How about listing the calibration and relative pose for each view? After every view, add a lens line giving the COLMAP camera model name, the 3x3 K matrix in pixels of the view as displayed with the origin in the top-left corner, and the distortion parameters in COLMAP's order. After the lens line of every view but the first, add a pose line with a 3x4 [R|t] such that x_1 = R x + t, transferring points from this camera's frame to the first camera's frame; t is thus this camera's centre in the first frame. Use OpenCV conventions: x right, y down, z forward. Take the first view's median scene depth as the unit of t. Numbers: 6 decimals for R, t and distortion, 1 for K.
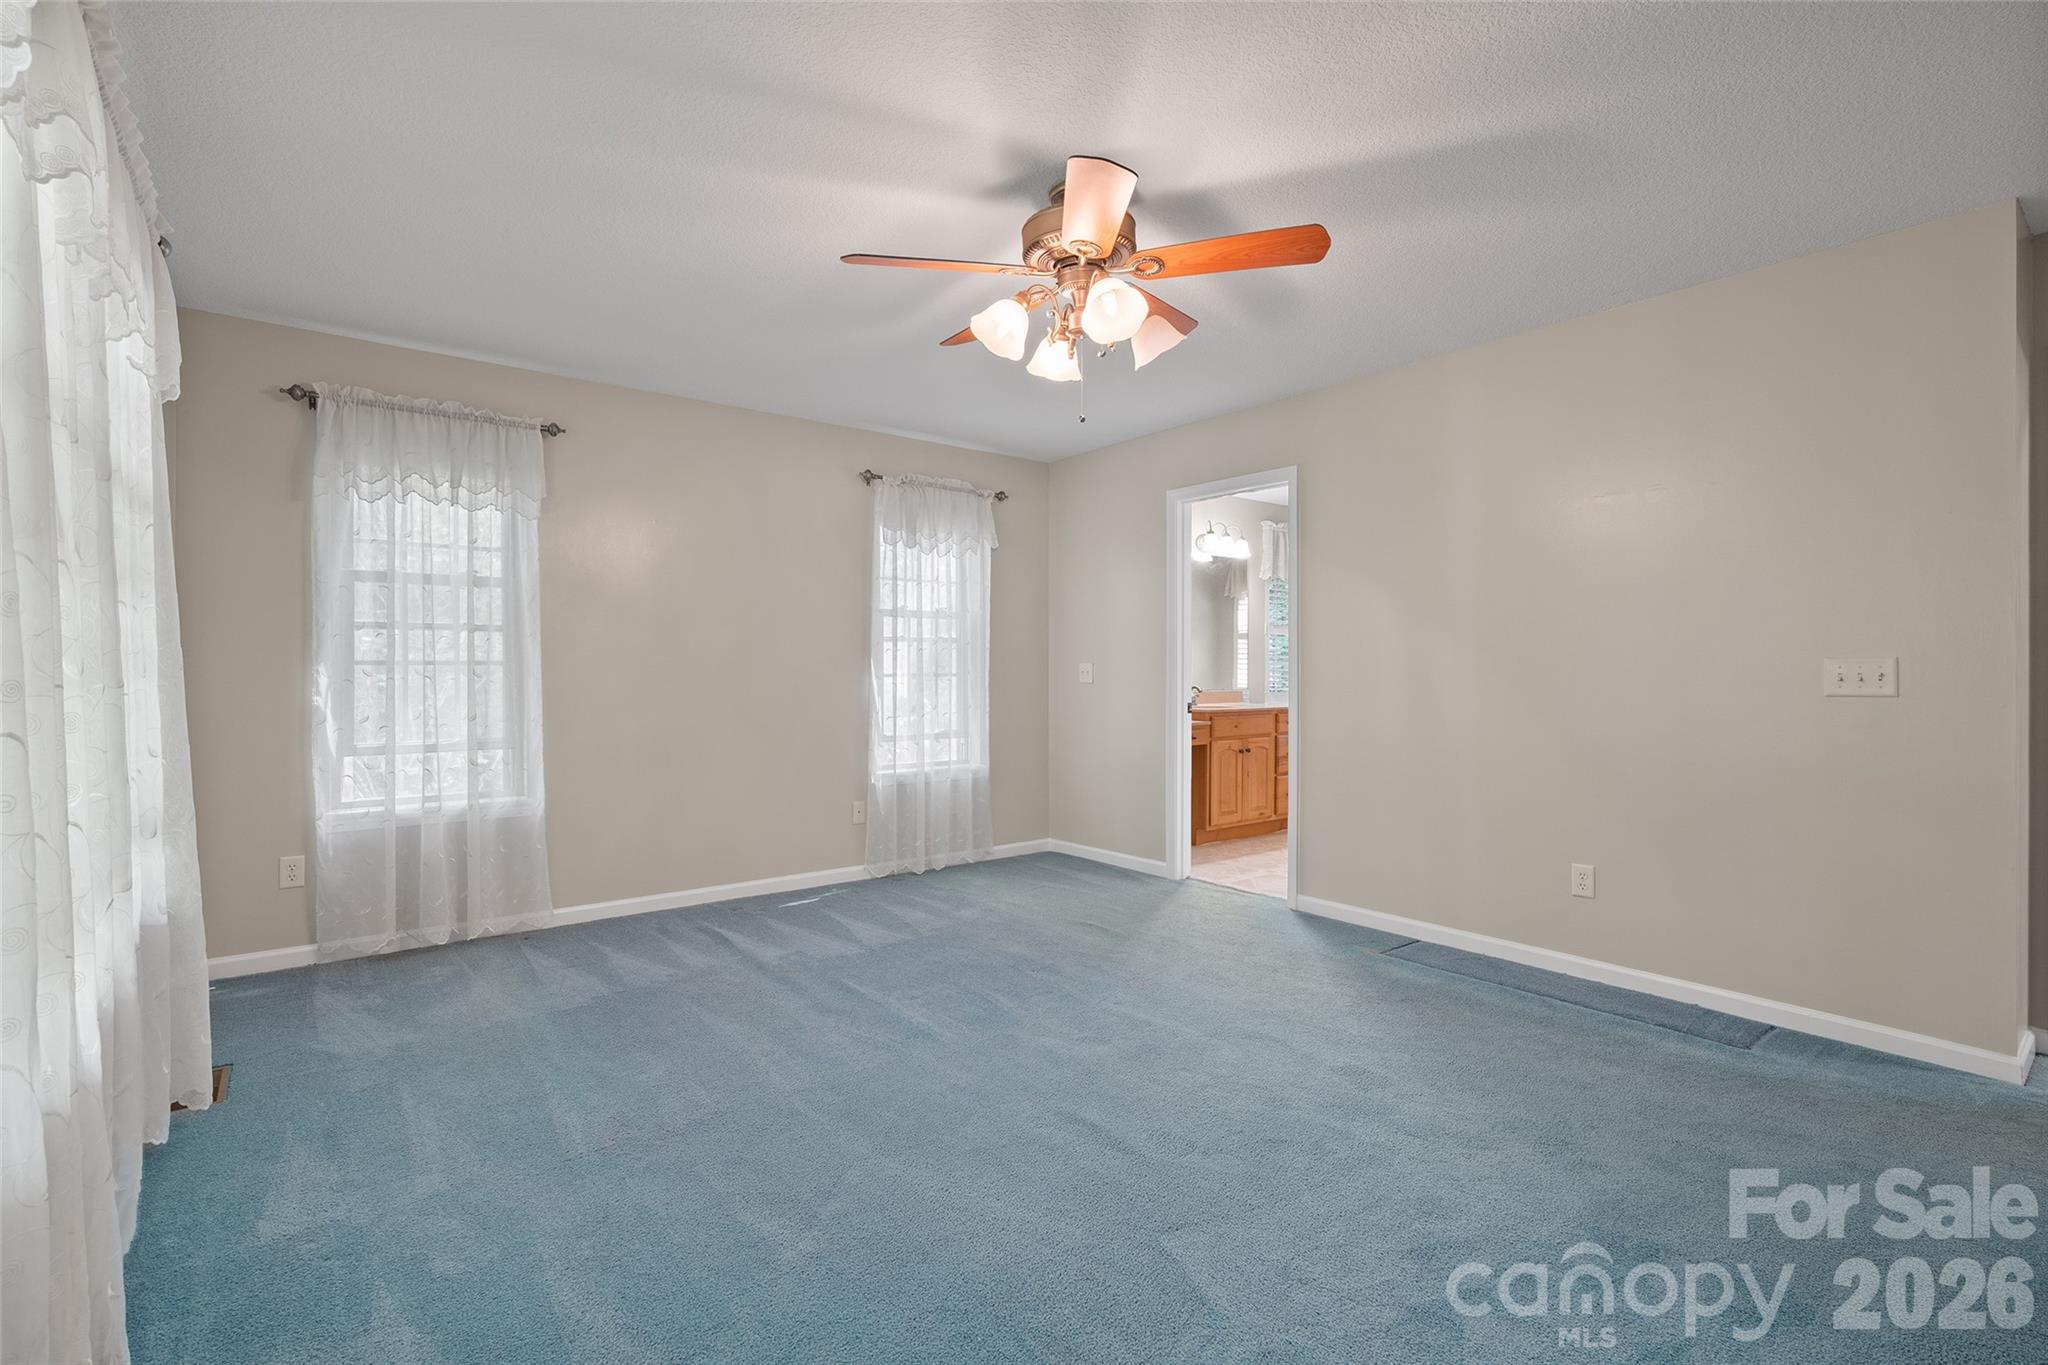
lens RADIAL K [[920.9, 0, 1022.2], [0, 920.9, 686.6], [0, 0, 1]] dist [-0.012026, 0.000644]
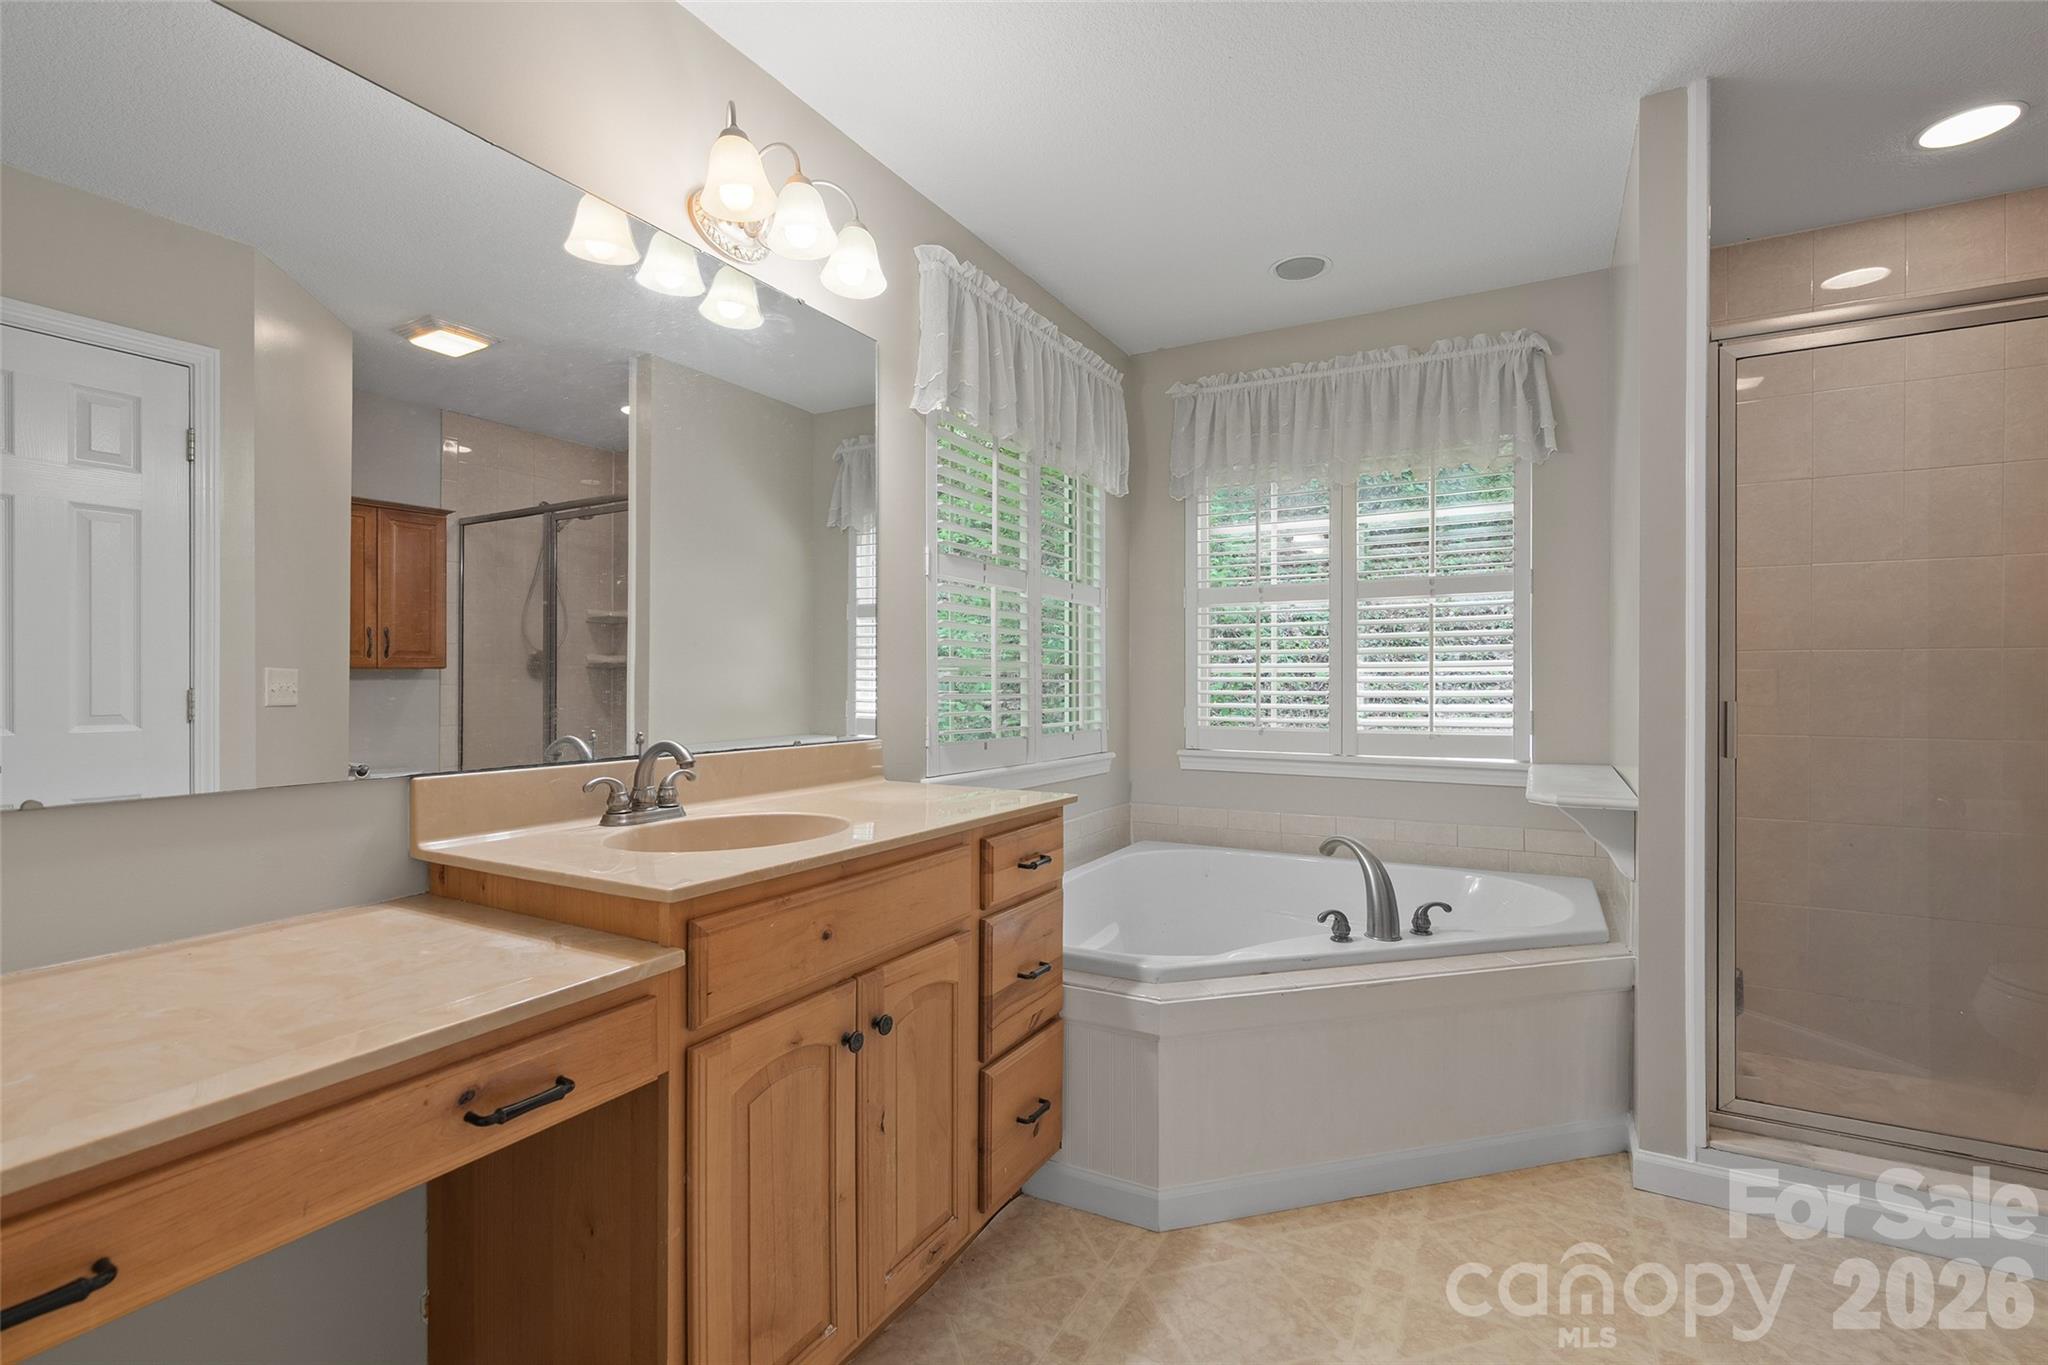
lens RADIAL K [[920.9, 0, 1021.7], [0, 920.9, 684.2], [0, 0, 1]] dist [-0.012026, 0.000644]
pose [[0.921991, 0.003506, 0.387196, 0.185211], [0.004838, 0.999777, -0.020573, -0.010386], [-0.387181, 0.020841, 0.921768, 0.757987]]
